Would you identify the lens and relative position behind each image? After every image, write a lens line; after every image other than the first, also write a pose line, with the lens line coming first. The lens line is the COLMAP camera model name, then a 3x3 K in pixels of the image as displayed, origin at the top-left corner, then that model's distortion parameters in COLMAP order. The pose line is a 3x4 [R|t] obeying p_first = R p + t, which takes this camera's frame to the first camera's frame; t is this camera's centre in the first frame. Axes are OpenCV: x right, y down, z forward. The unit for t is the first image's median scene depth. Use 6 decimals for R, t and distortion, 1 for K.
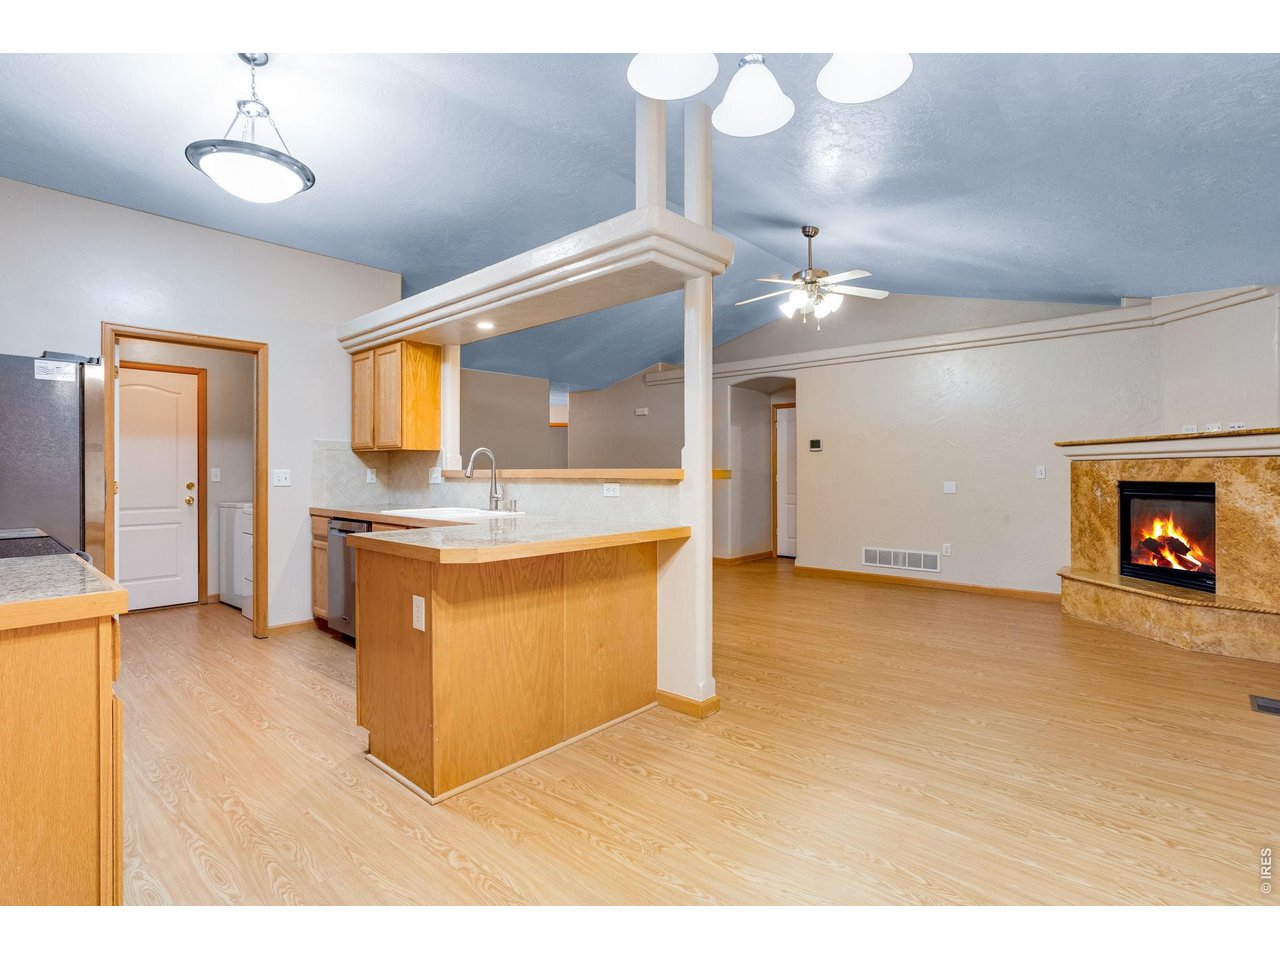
lens RADIAL K [[624.8, 0, 640.0], [0, 624.8, 480.0], [0, 0, 1]] dist [-0.001099, -0.000002]
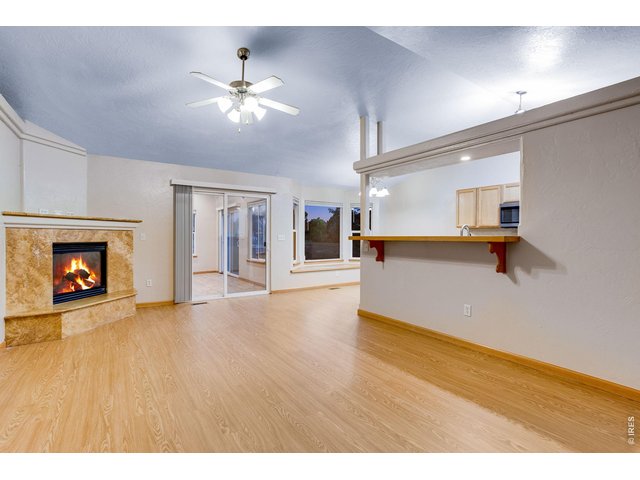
lens RADIAL K [[312.3, 0, 319.1], [0, 312.3, 239.7], [0, 0, 1]] dist [-0.001067, -0.000172]
pose [[-0.966562, -0.004675, 0.256392, -0.050619], [0.001507, 0.999713, 0.023909, -0.023477], [-0.256430, 0.023496, -0.966277, 1.591372]]
